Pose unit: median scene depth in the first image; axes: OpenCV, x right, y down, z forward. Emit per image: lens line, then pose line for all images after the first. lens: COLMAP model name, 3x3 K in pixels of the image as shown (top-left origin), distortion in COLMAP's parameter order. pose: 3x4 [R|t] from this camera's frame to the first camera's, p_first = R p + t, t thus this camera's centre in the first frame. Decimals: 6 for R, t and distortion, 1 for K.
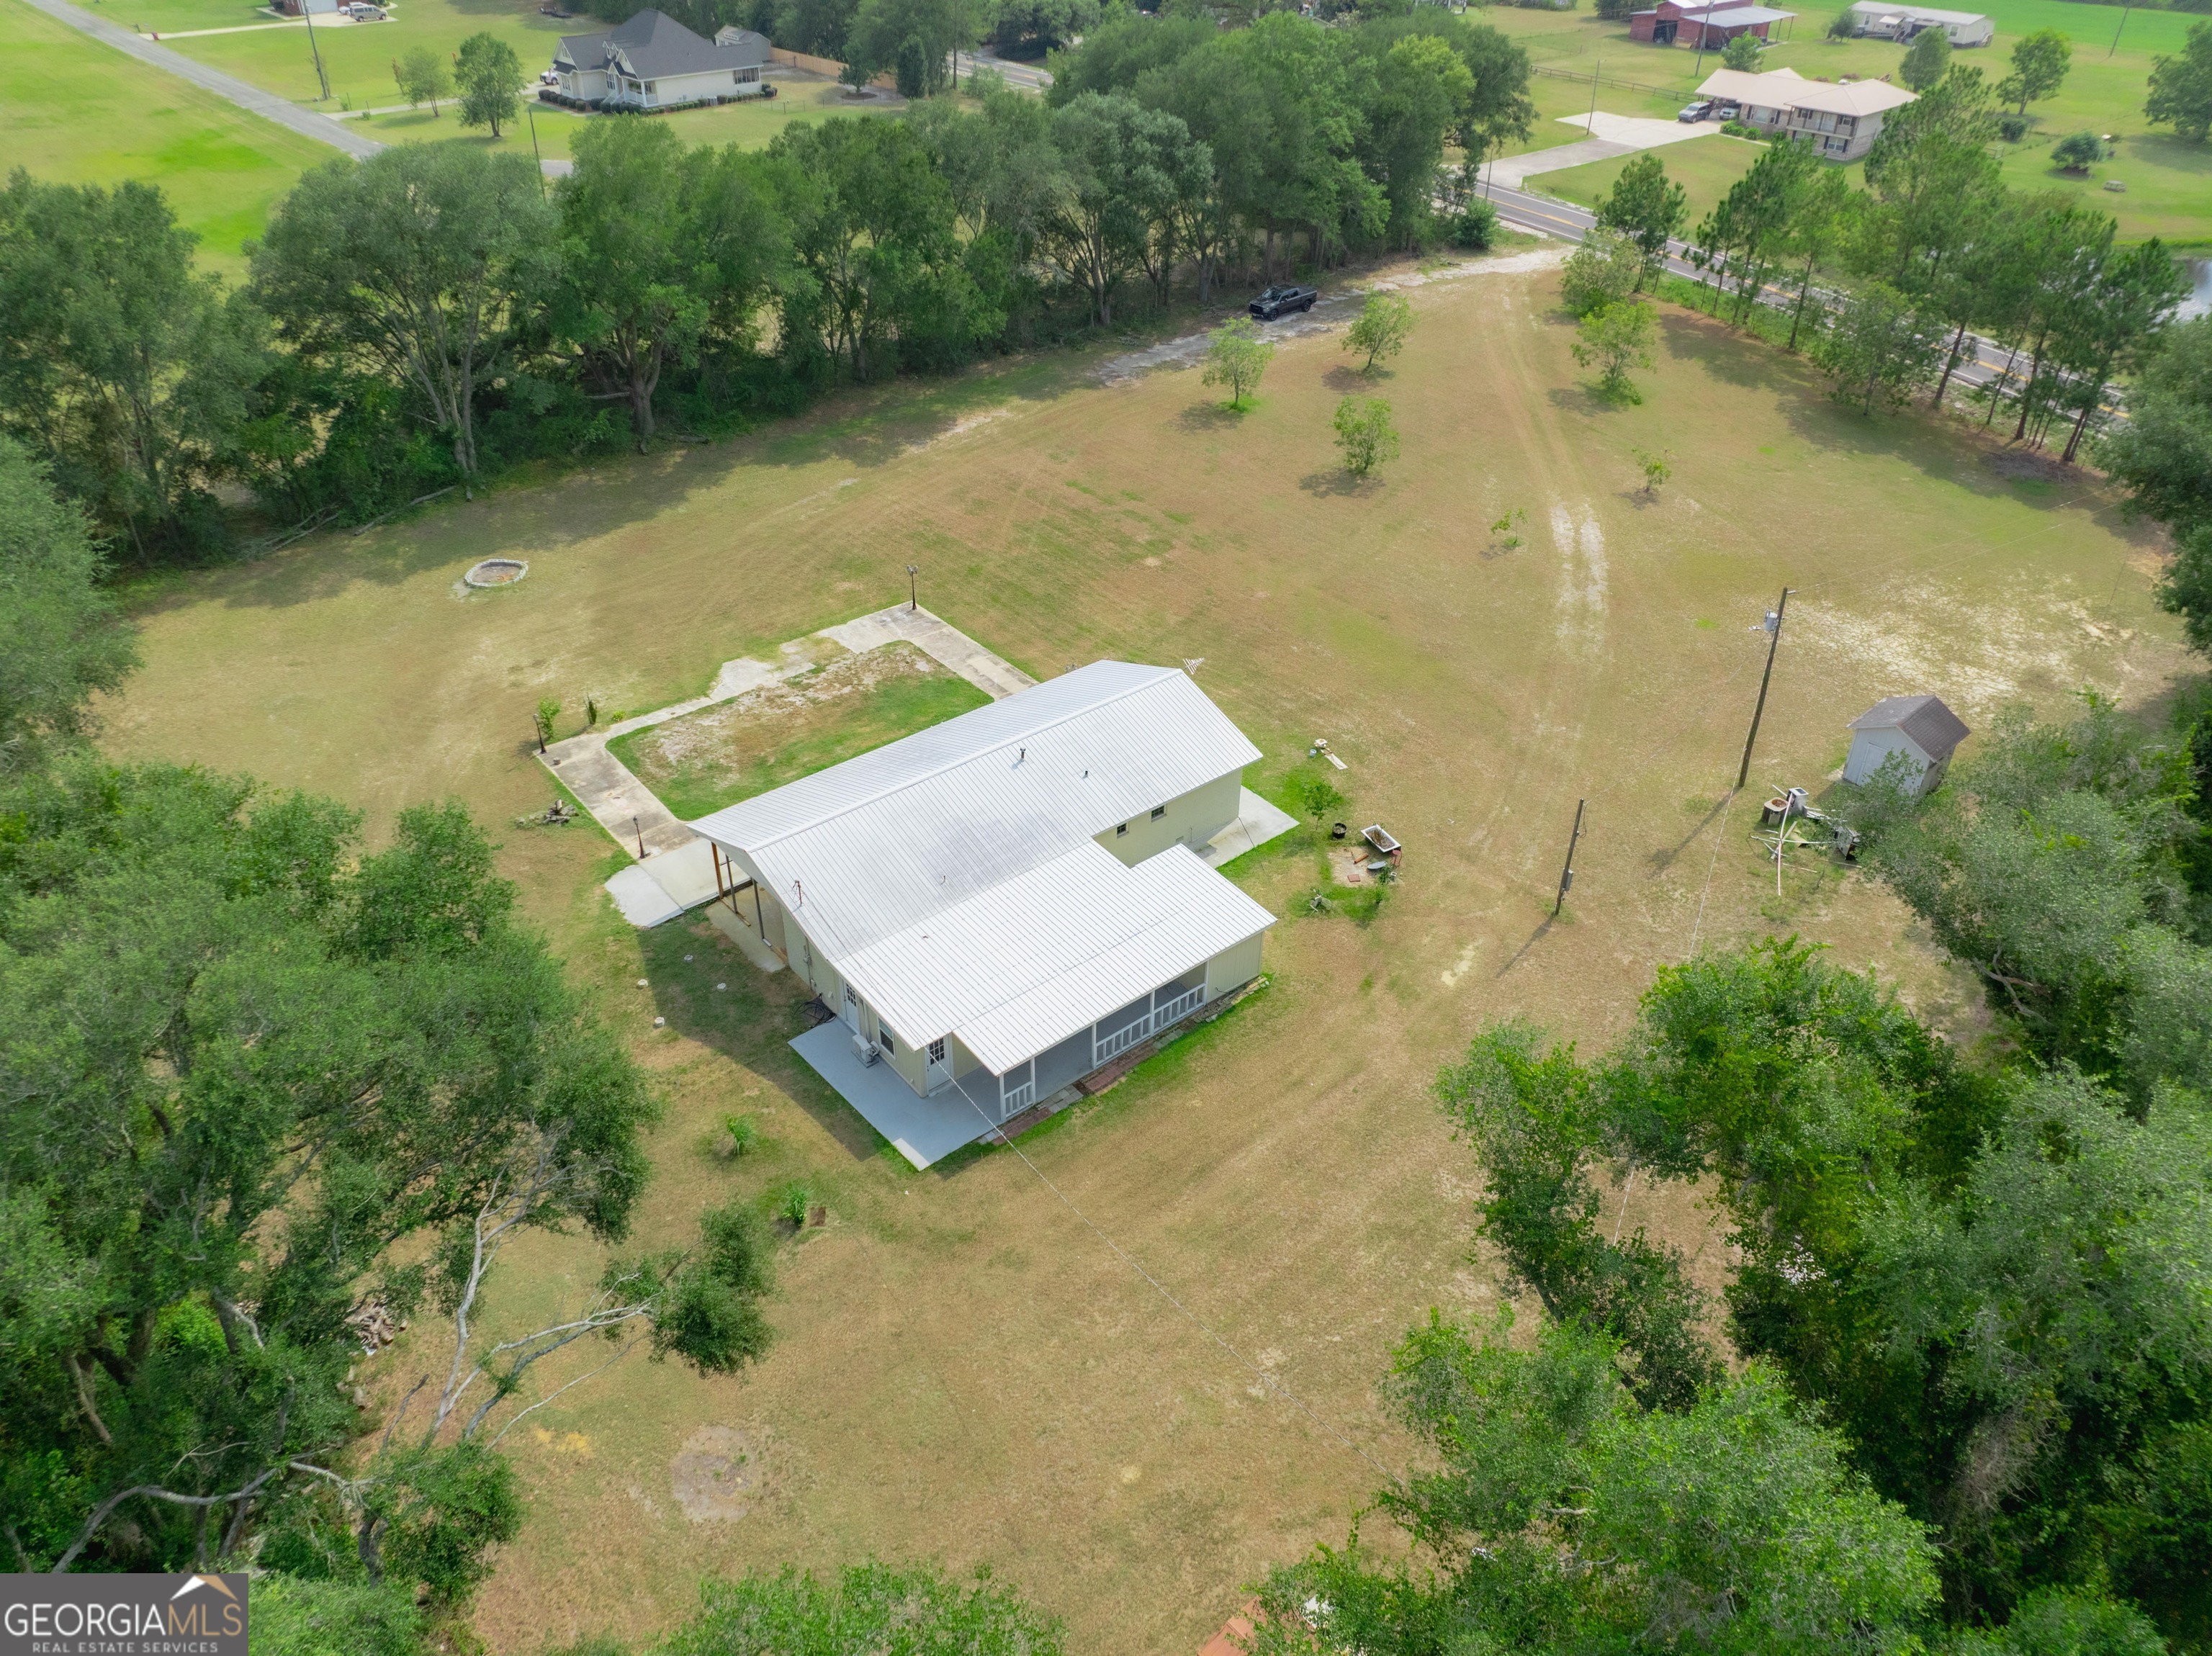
lens RADIAL K [[1555.7, 0, 1095.0], [0, 1555.7, 821.3], [0, 0, 1]] dist [-0.040303, 0.002762]
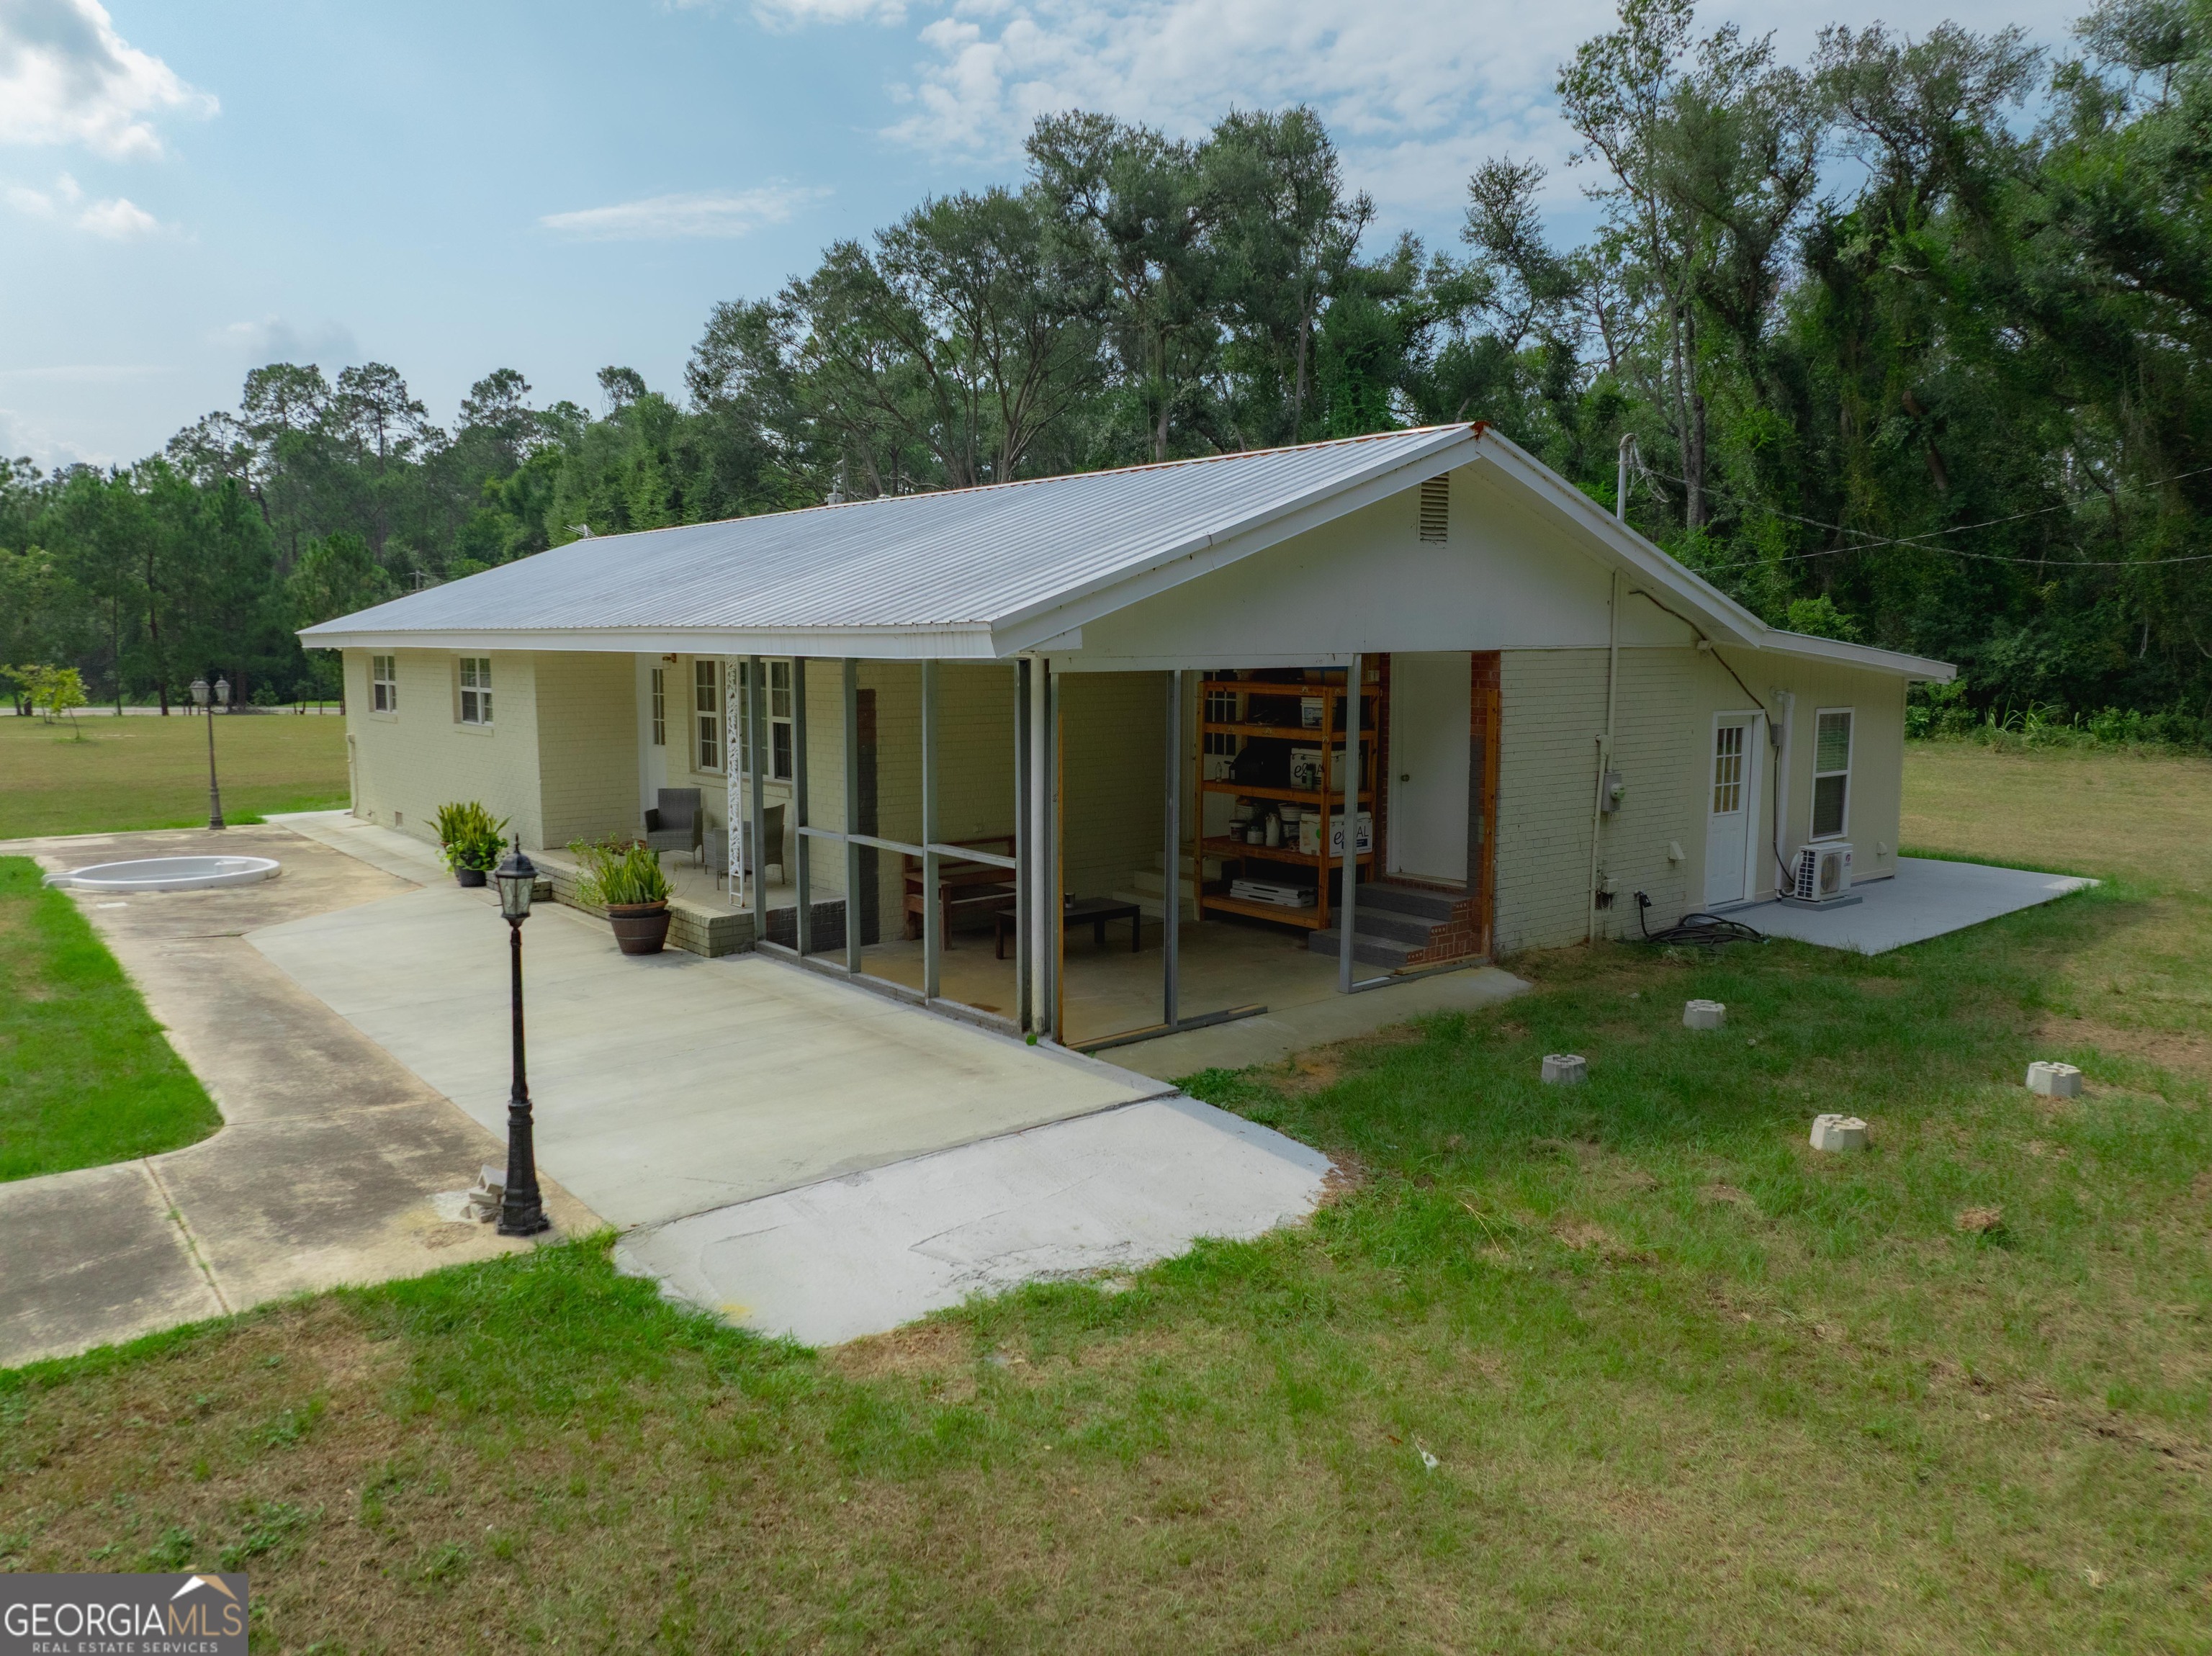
lens RADIAL K [[1555.7, 0, 1093.5], [0, 1555.7, 828.3], [0, 0, 1]] dist [-0.040303, 0.002762]
pose [[0.012230, -0.130049, 0.991432, -0.345803], [0.574798, 0.812229, 0.099452, 0.008785], [-0.818204, 0.568657, 0.084686, 0.777891]]
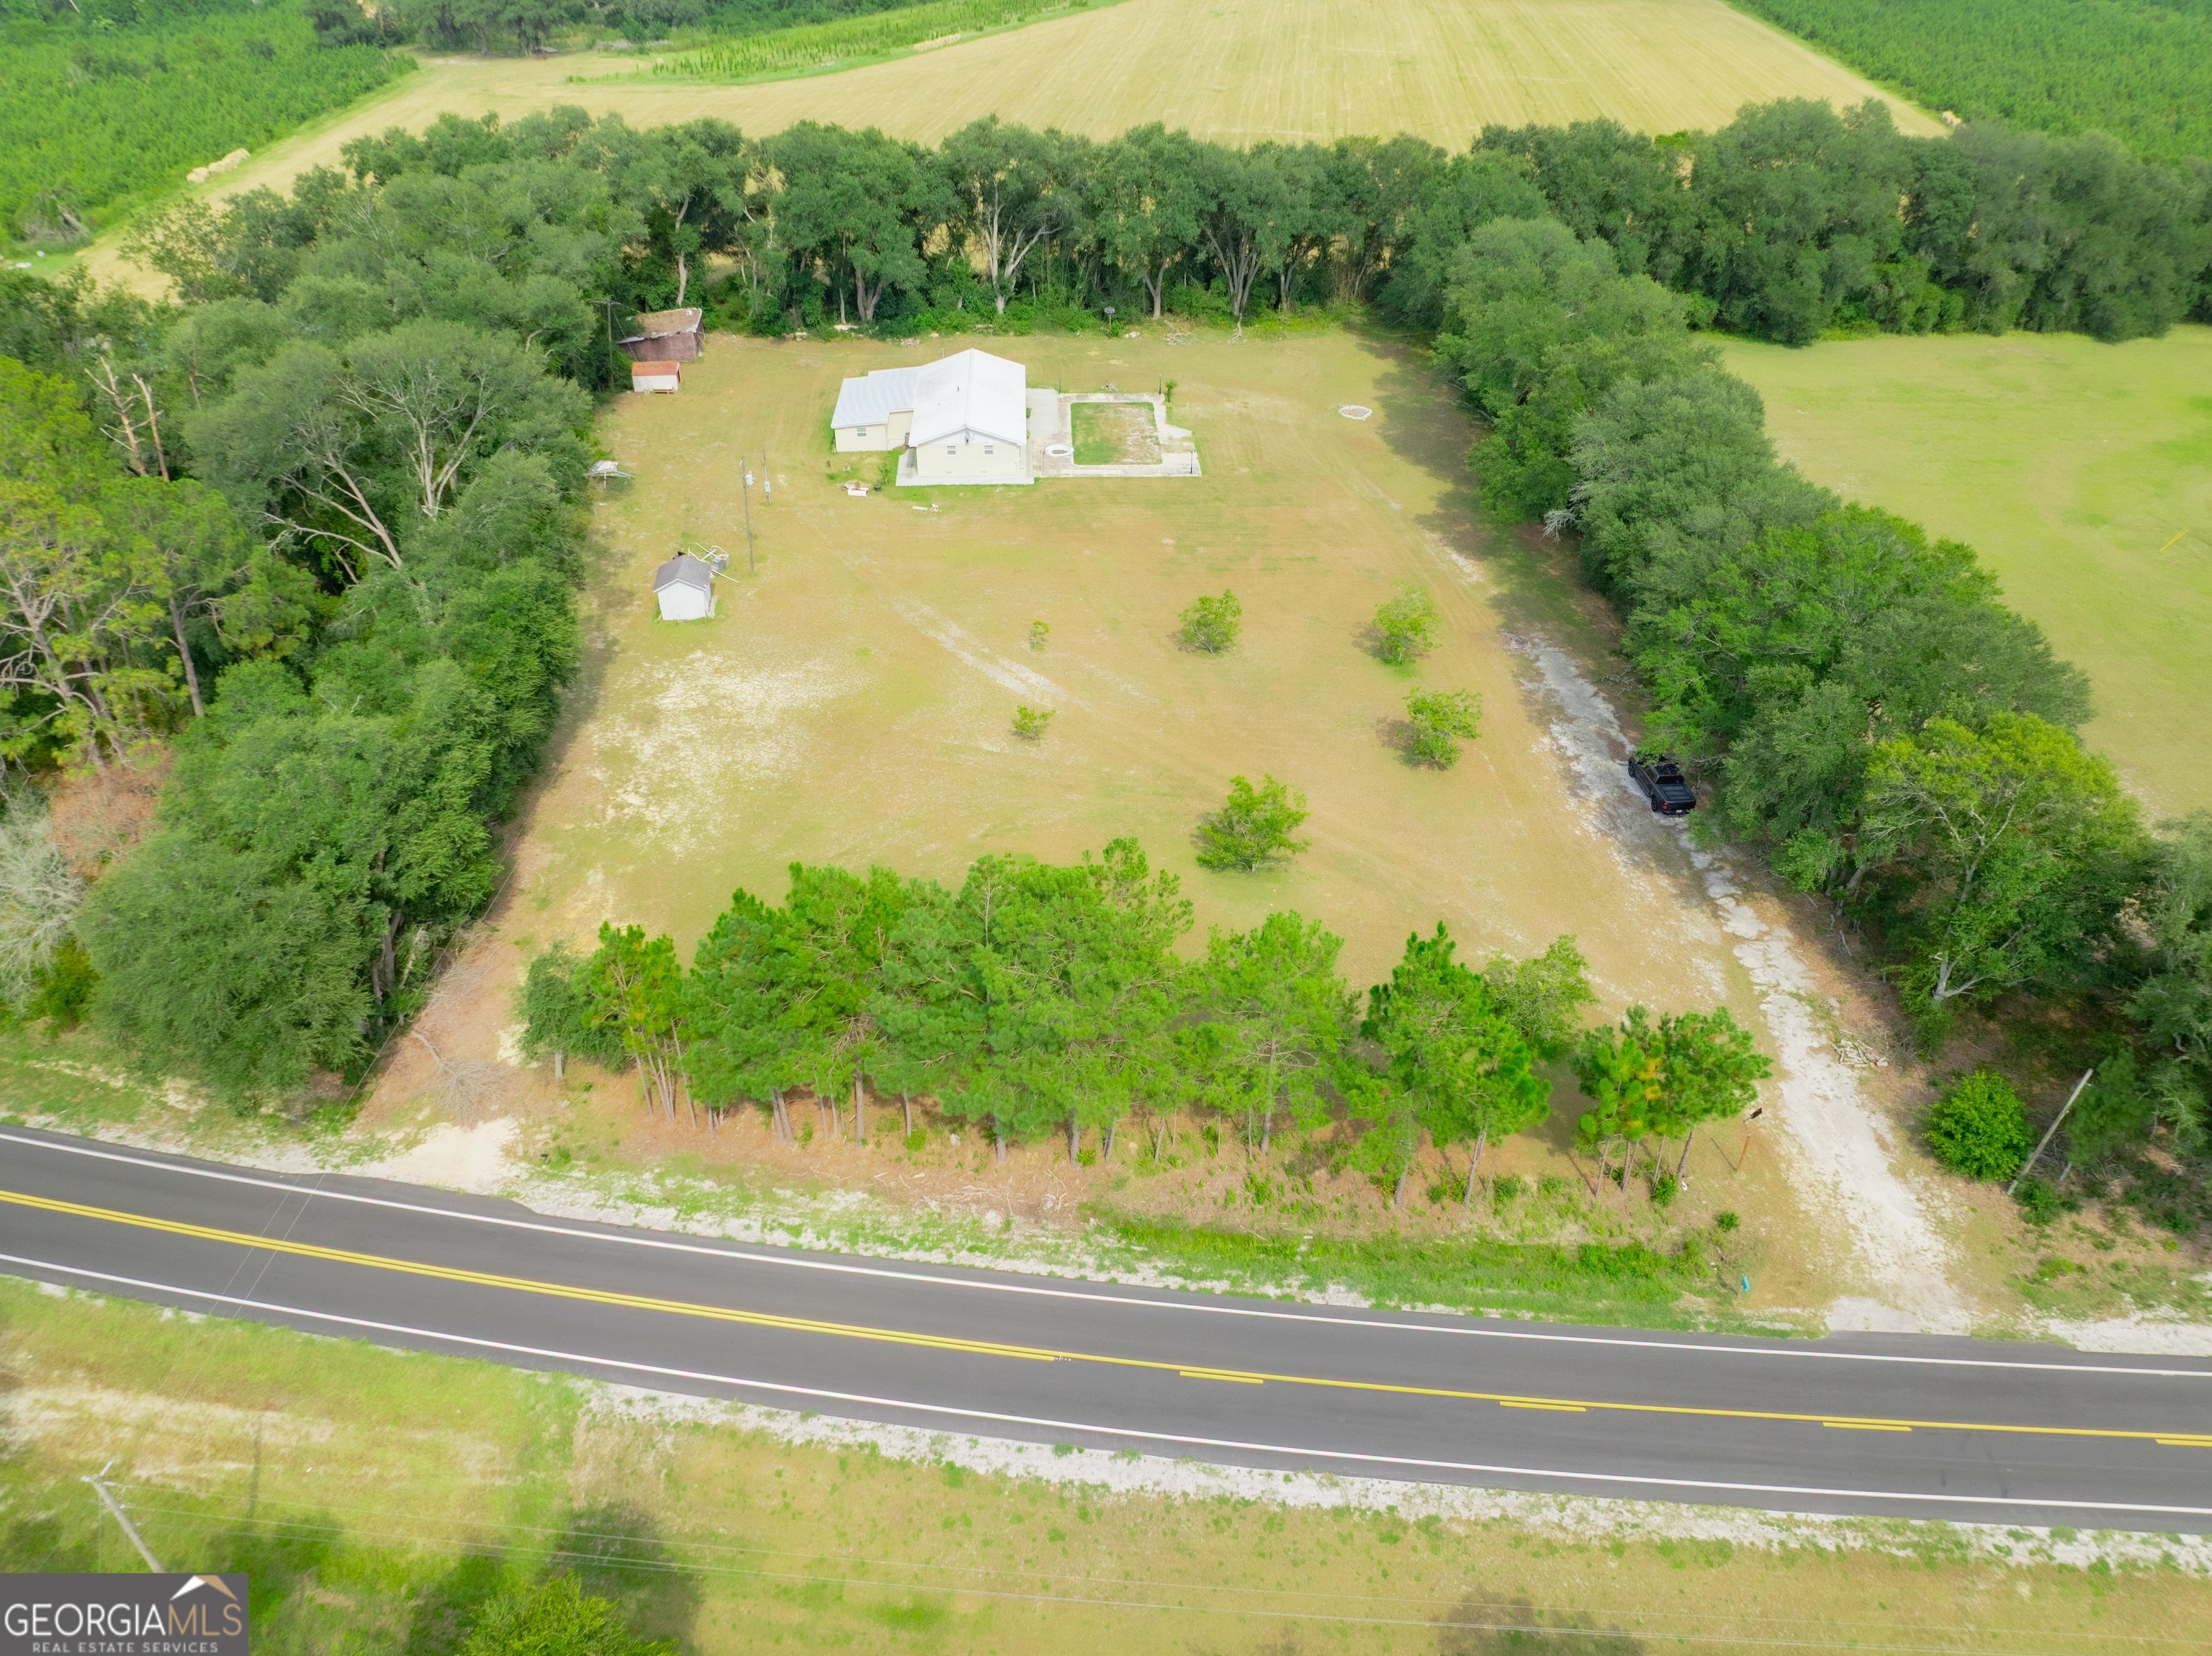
lens RADIAL K [[1555.7, 0, 1095.4], [0, 1555.7, 831.4], [0, 0, 1]] dist [-0.040303, 0.002762]
pose [[-0.604575, 0.447846, -0.658728, 1.348179], [-0.466725, 0.470983, 0.748561, -1.273794], [0.645490, 0.760005, -0.075724, 1.463341]]
